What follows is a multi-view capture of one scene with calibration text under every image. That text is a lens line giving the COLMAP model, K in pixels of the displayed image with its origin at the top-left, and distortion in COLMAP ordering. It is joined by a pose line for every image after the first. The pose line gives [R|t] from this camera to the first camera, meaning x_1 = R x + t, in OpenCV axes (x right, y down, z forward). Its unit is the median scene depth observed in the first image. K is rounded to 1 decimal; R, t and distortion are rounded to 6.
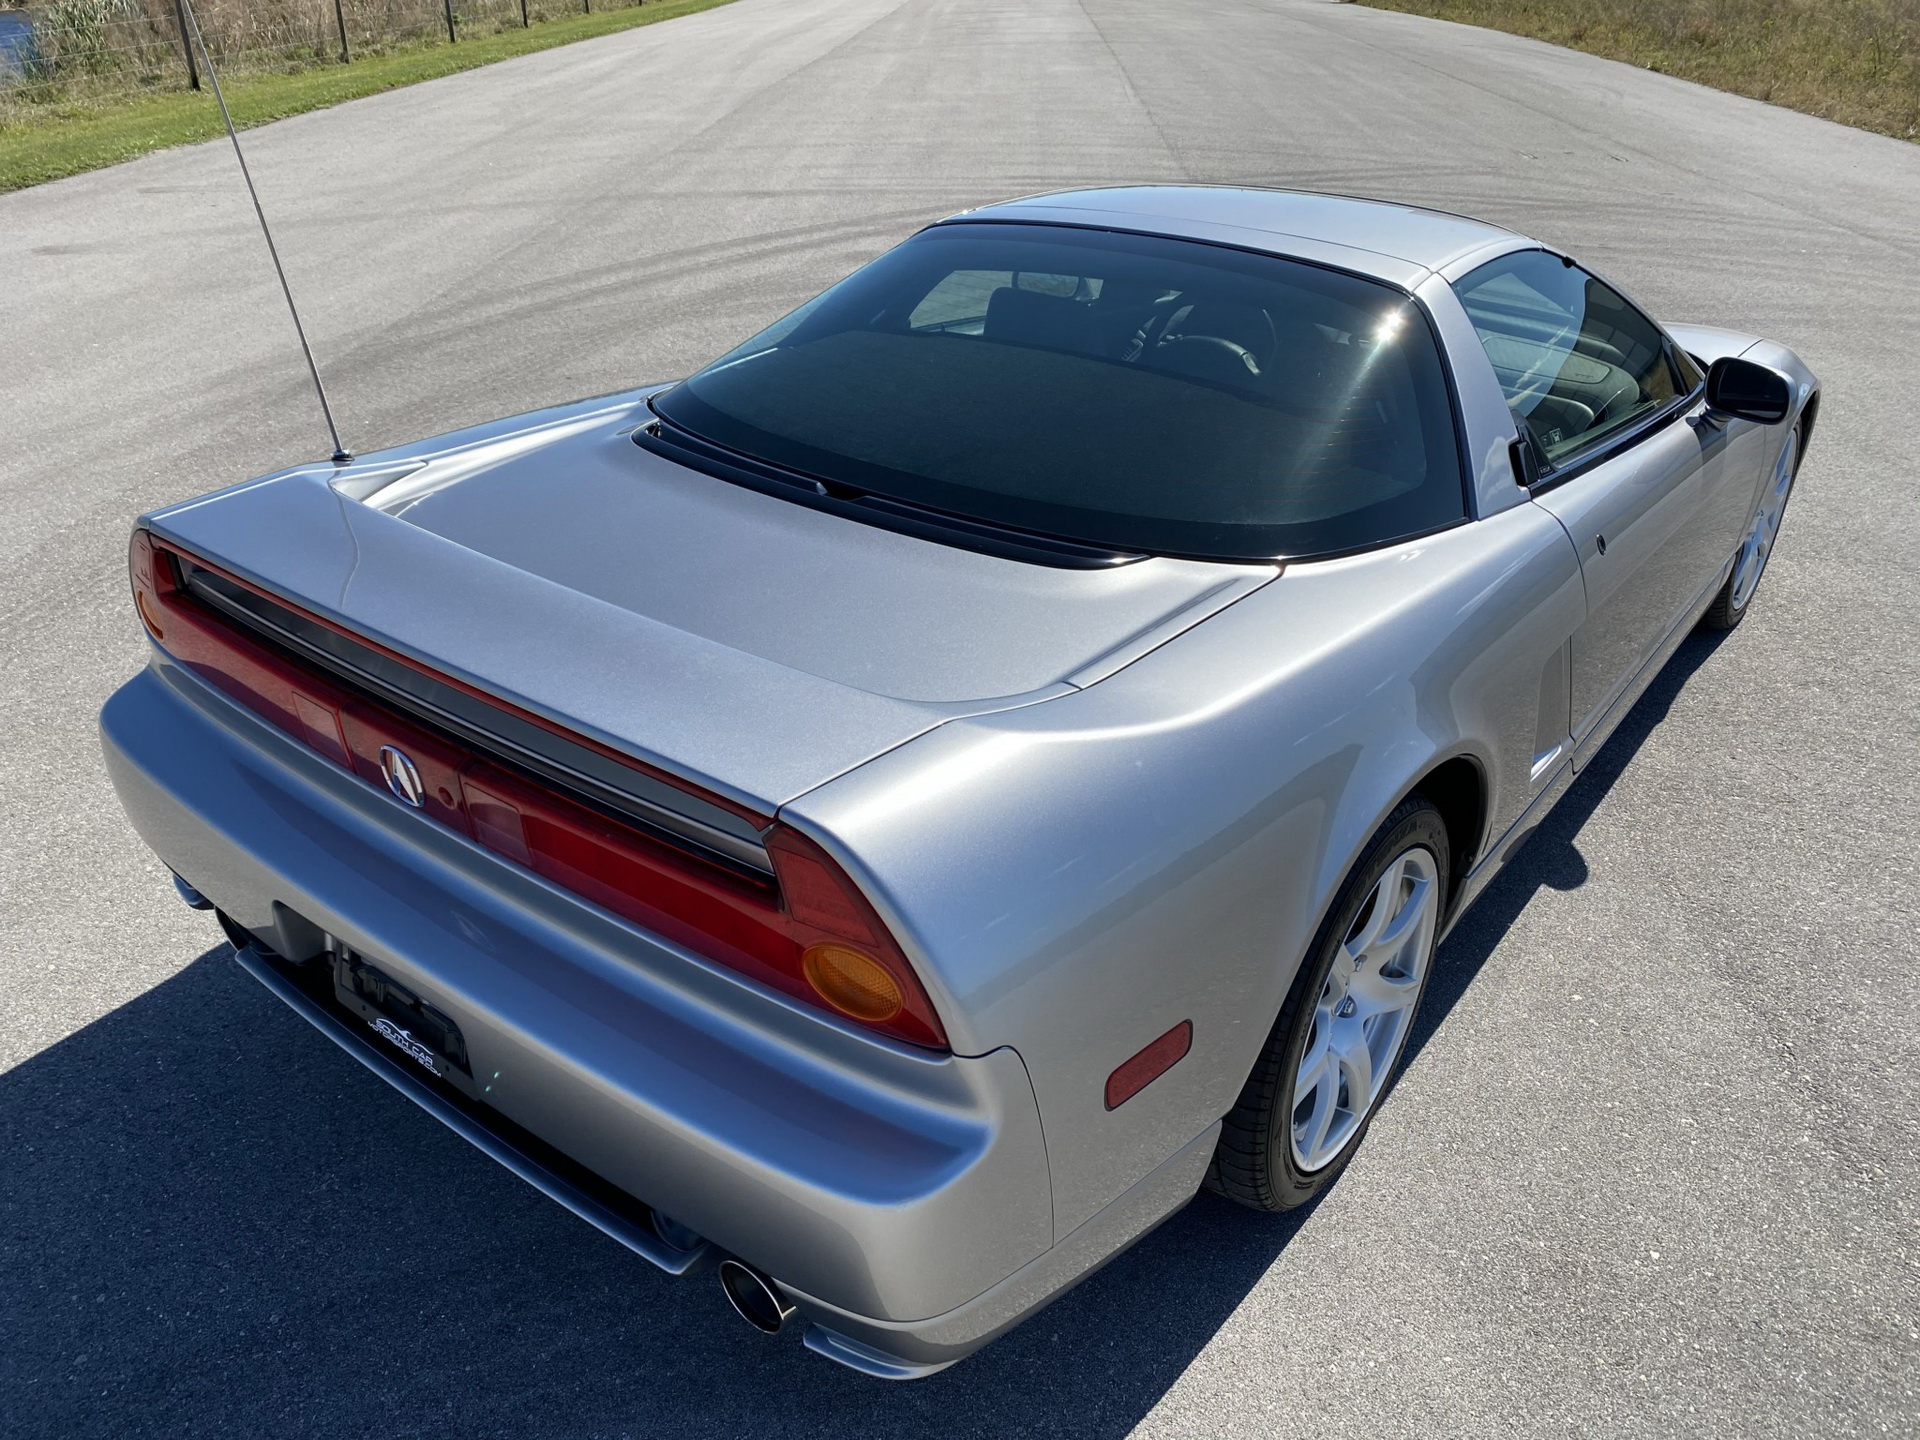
lens RADIAL K [[1445.6, 0, 948.2], [0, 1445.6, 719.2], [0, 0, 1]] dist [0.008437, -0.000402]
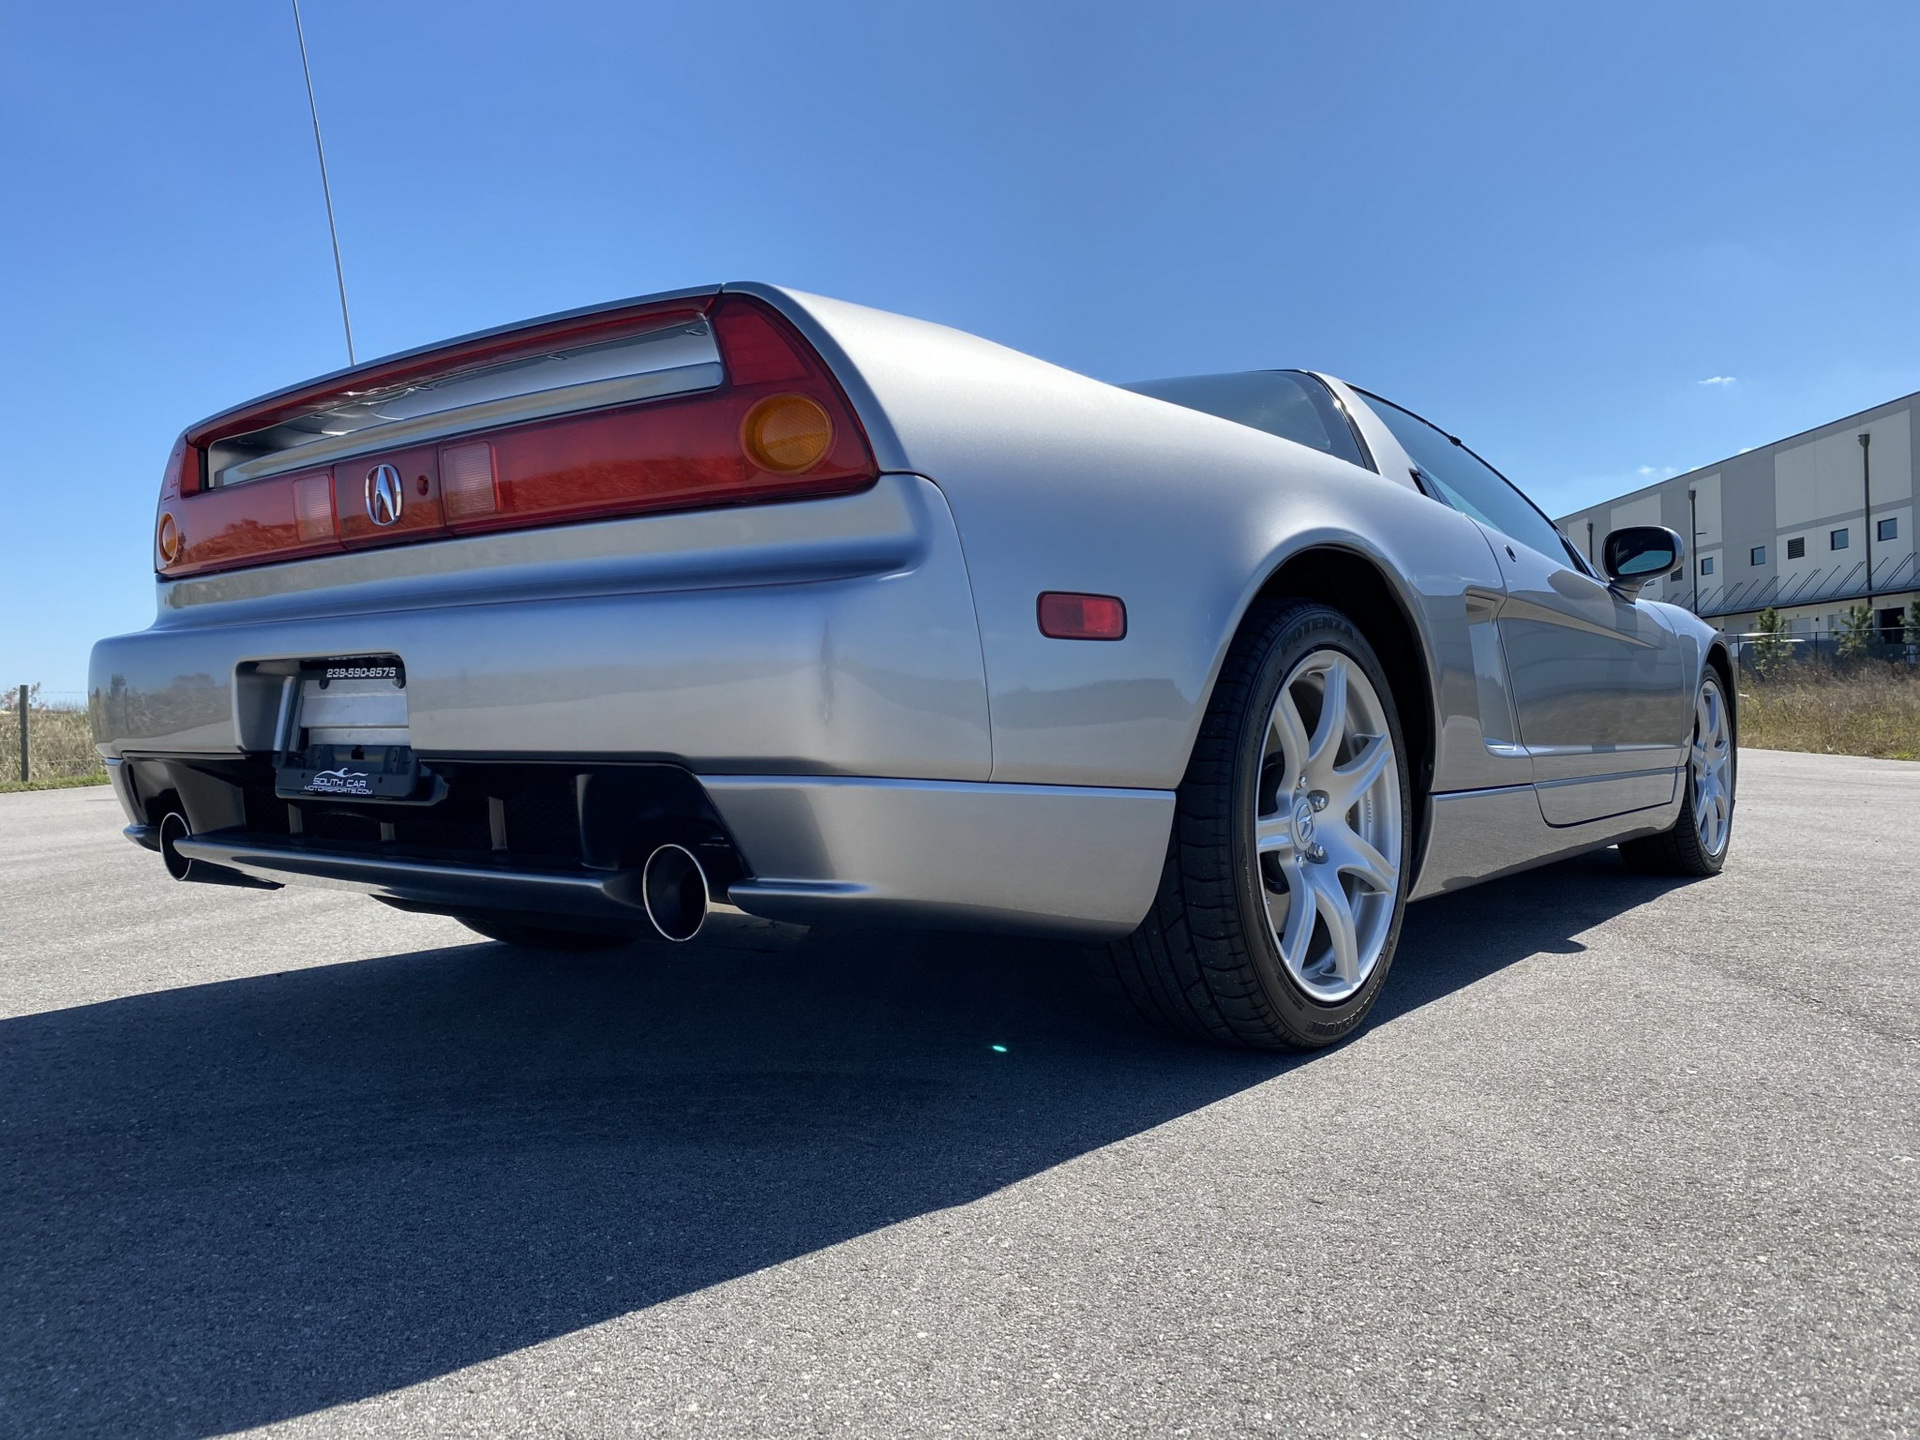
lens RADIAL K [[1458.5, 0, 965.0], [0, 1458.5, 728.0], [0, 0, 1]] dist [0.006007, -0.006173]
pose [[0.999766, -0.020346, 0.007391, 0.034854], [0.021471, 0.888589, -0.458202, 0.574944], [0.002755, 0.458253, 0.888817, 0.097390]]
